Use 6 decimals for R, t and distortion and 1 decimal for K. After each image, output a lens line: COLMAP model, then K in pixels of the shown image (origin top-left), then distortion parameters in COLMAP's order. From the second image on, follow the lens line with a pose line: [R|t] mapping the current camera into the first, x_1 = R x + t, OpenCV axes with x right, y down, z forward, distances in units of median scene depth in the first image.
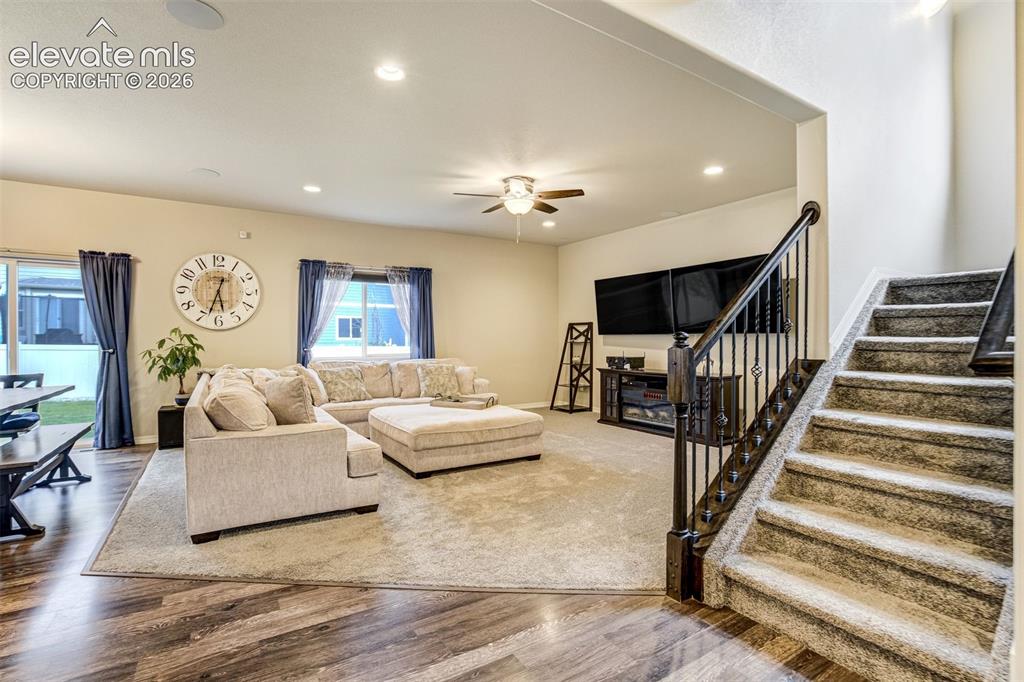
lens RADIAL K [[473.1, 0, 492.5], [0, 473.1, 344.2], [0, 0, 1]] dist [0.002416, 0.000594]
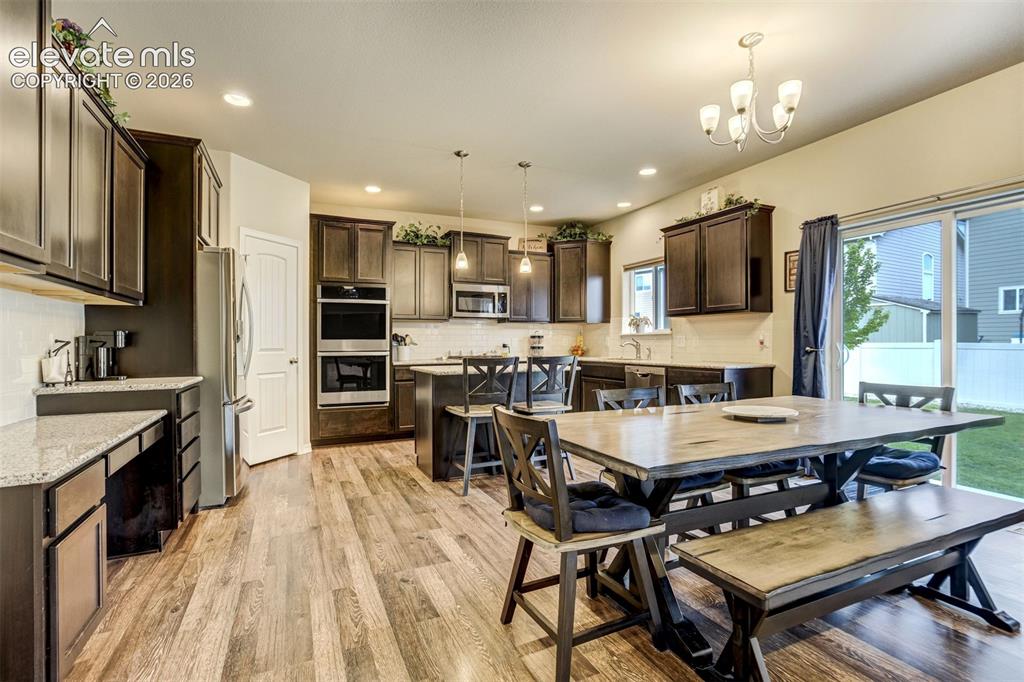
lens RADIAL K [[473.1, 0, 499.4], [0, 473.1, 340.9], [0, 0, 1]] dist [0.002416, 0.000594]
pose [[-0.121919, 0.008454, -0.992504, -0.265518], [-0.009070, 0.999912, 0.009631, 0.004100], [0.992499, 0.010176, -0.121831, 0.443192]]
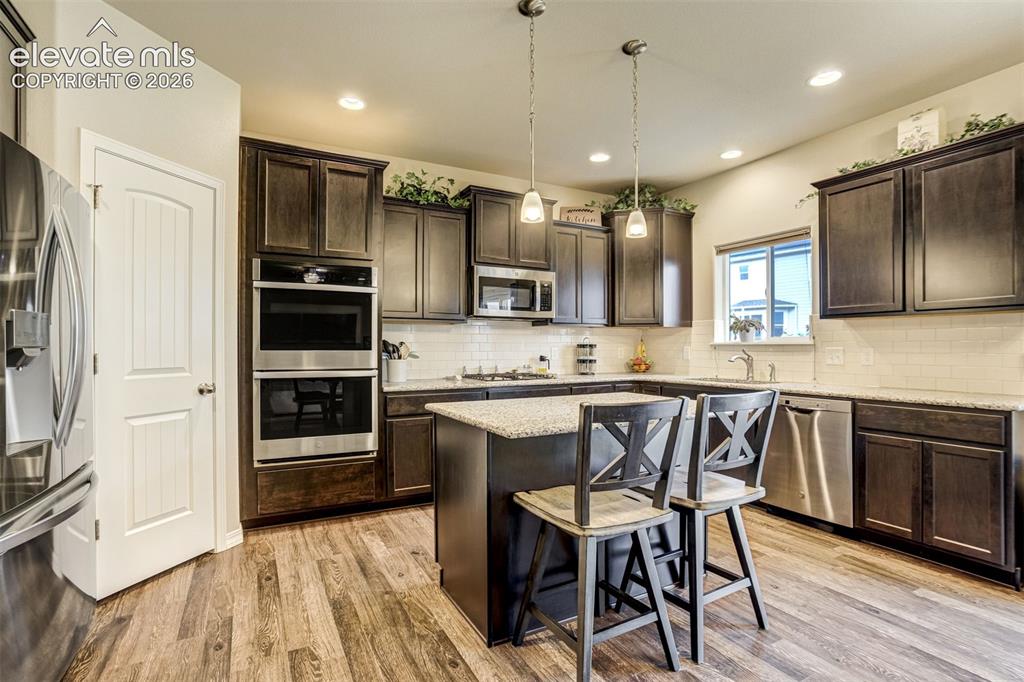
lens RADIAL K [[473.1, 0, 523.7], [0, 473.1, 345.4], [0, 0, 1]] dist [0.002416, 0.000594]
pose [[-0.002266, 0.007464, -0.999970, -0.563461], [-0.014062, 0.999873, 0.007495, -0.000357], [0.999899, 0.014079, -0.002161, 0.304689]]
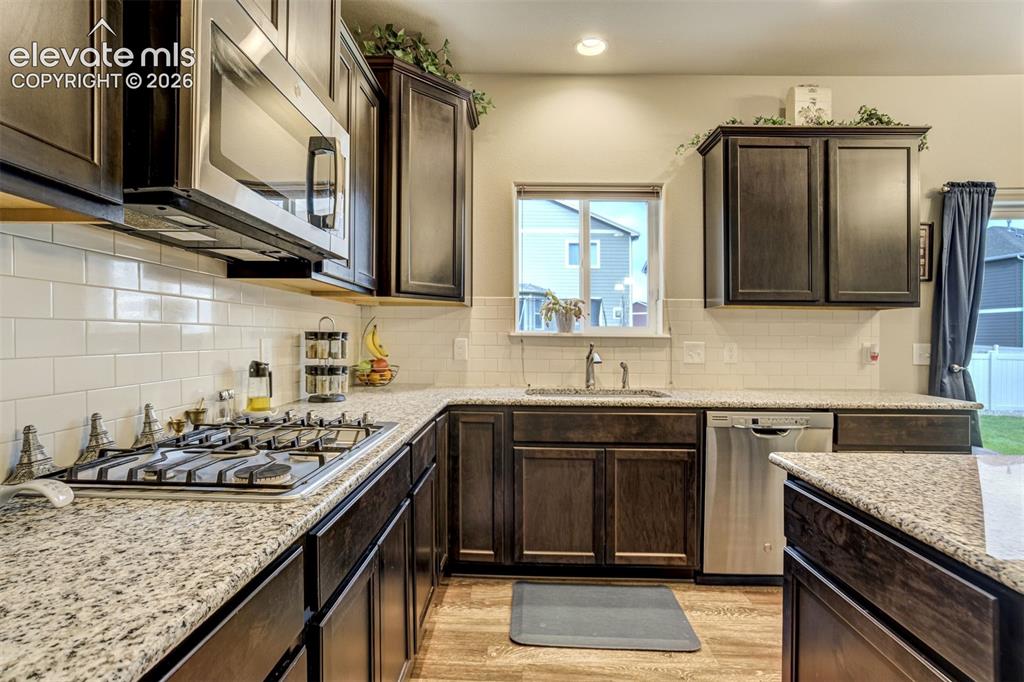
lens RADIAL K [[514.2, 0, 507.9], [0, 514.2, 333.0], [0, 0, 1]] dist [-0.003087, 0.000434]
pose [[0.852169, 0.013991, -0.523079, -0.994718], [-0.026555, 0.999511, -0.016527, 0.004980], [0.522592, 0.027974, 0.852124, 0.172894]]
